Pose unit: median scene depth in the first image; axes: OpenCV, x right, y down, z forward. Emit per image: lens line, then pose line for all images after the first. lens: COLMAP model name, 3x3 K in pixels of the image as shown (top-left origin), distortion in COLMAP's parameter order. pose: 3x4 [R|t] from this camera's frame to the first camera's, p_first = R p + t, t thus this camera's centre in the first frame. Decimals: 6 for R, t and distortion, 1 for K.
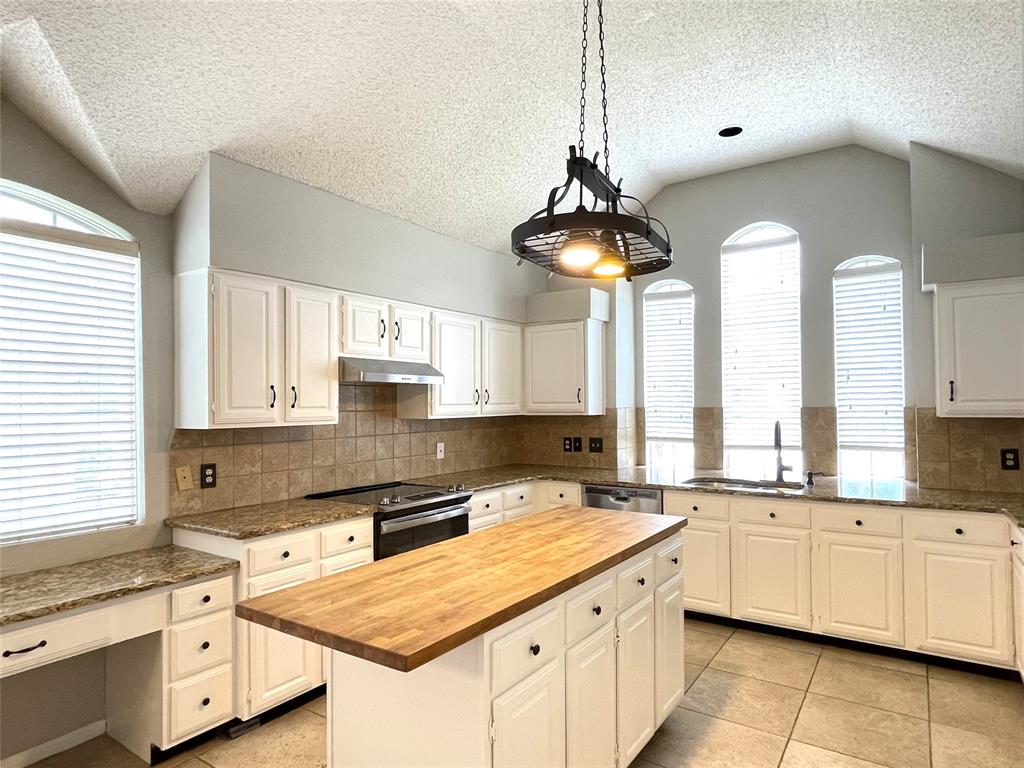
lens RADIAL K [[608.1, 0, 502.6], [0, 608.1, 384.3], [0, 0, 1]] dist [-0.001379, -0.000998]
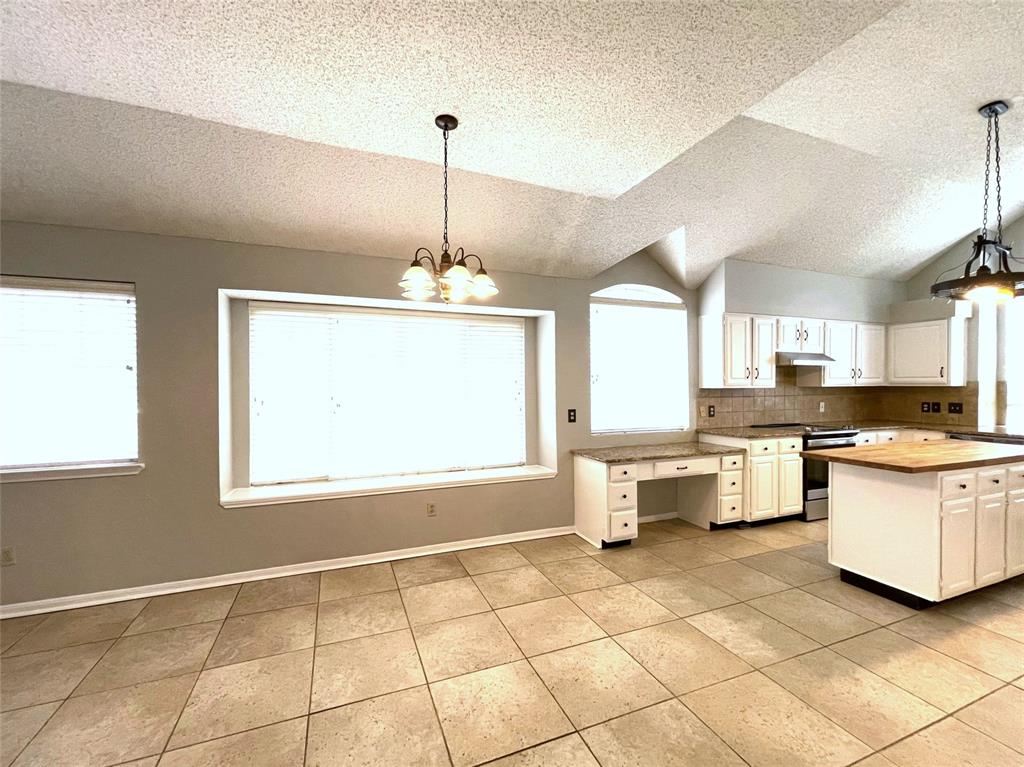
lens RADIAL K [[432.7, 0, 511.5], [0, 432.7, 384.8], [0, 0, 1]] dist [0.001453, 0.000132]
pose [[0.831198, 0.006826, -0.555935, -0.181219], [0.014617, 0.999311, 0.034125, -0.001137], [0.555785, -0.036491, 0.830525, -0.494209]]
